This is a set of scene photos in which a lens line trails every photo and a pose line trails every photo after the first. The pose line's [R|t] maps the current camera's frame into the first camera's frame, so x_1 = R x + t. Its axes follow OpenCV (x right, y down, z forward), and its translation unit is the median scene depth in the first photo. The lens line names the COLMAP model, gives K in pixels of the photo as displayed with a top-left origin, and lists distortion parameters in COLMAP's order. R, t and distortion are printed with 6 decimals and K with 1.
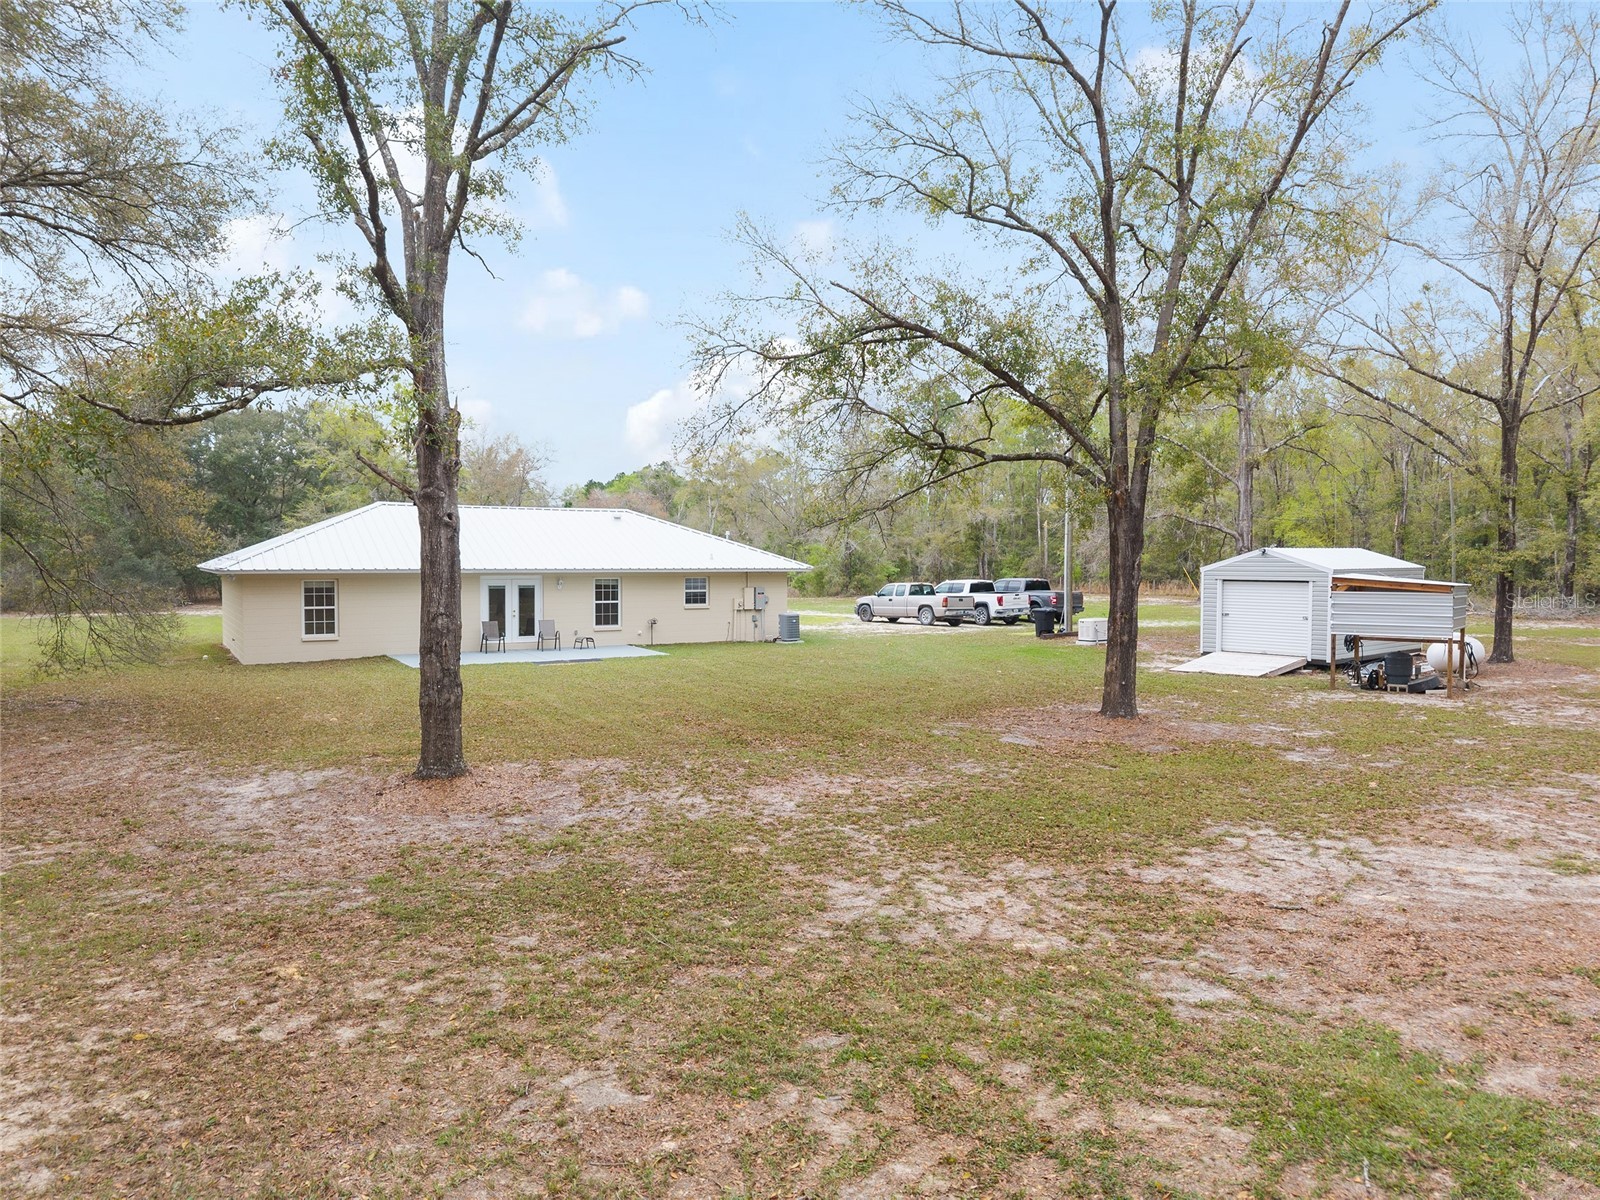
lens RADIAL K [[1063.4, 0, 788.3], [0, 1063.4, 613.6], [0, 0, 1]] dist [0.036493, -0.038988]
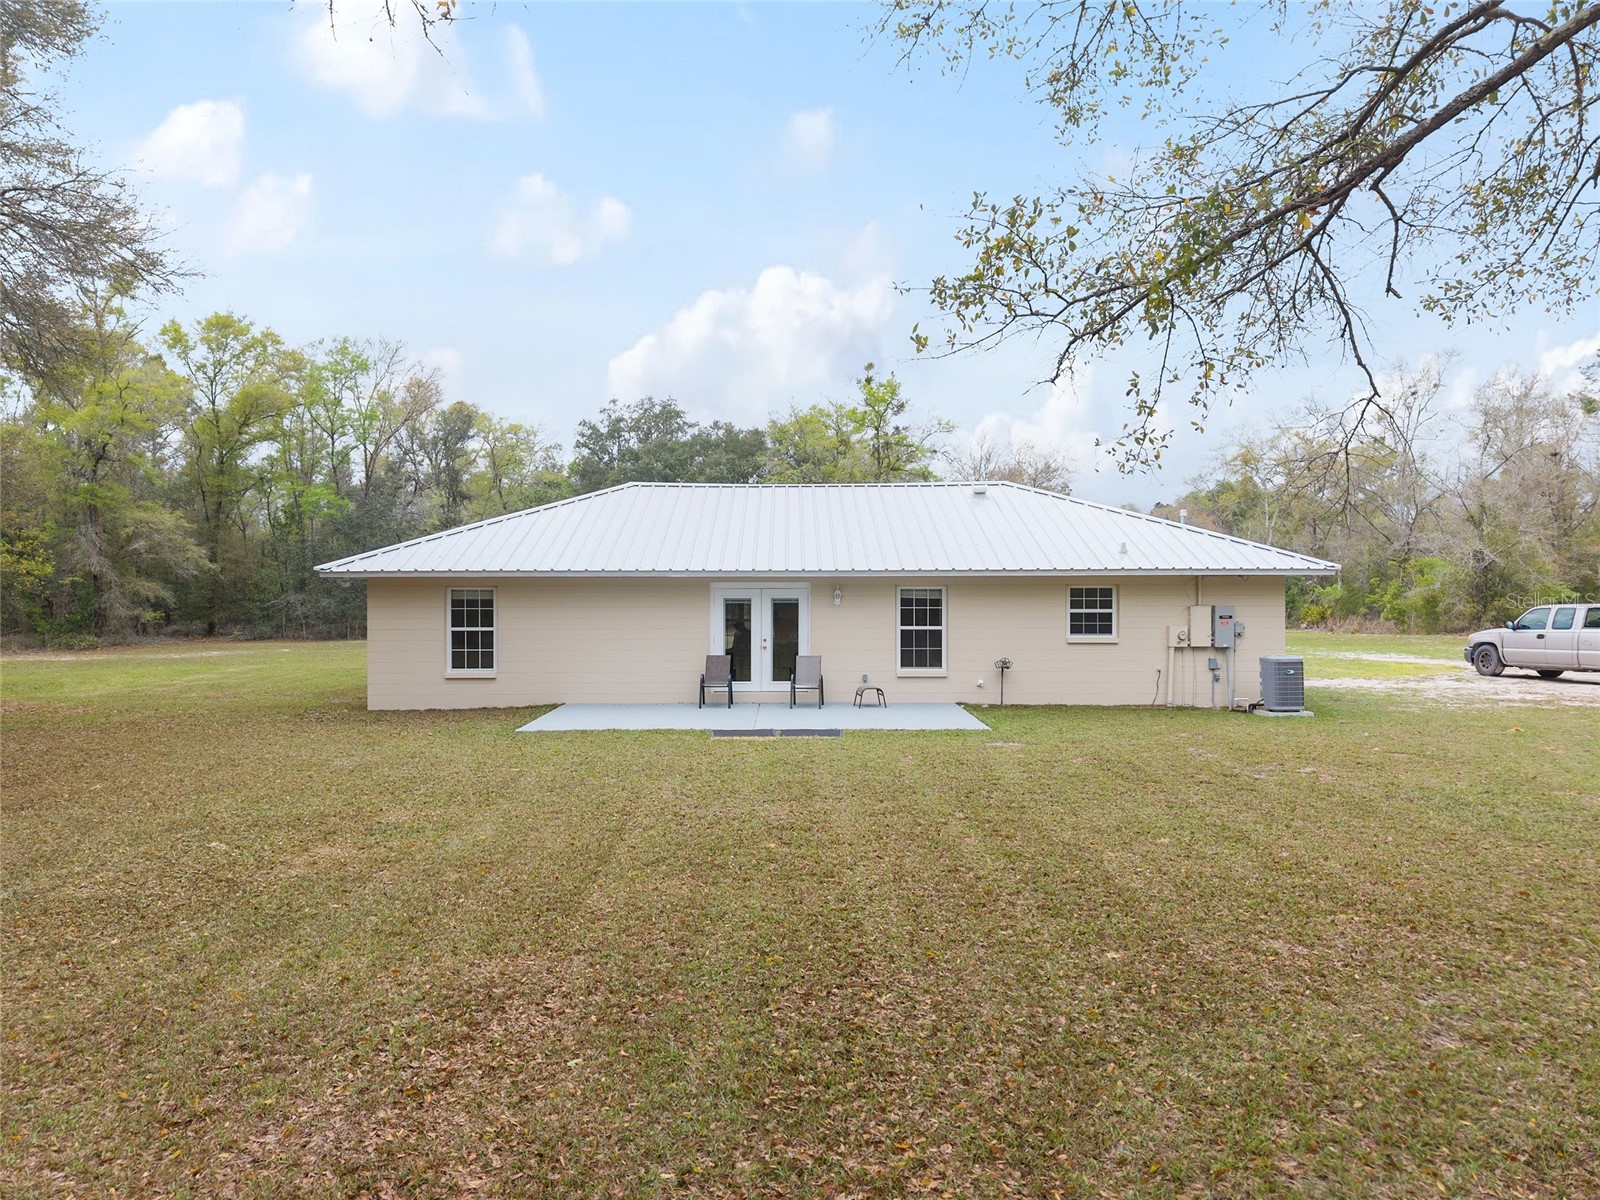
lens RADIAL K [[1063.4, 0, 788.3], [0, 1063.4, 613.6], [0, 0, 1]] dist [0.036493, -0.038988]
pose [[0.856980, 0.004570, -0.515330, 0.065348], [-0.022633, 0.999330, -0.028776, -0.000422], [0.514853, 0.036324, 0.856509, 0.458124]]
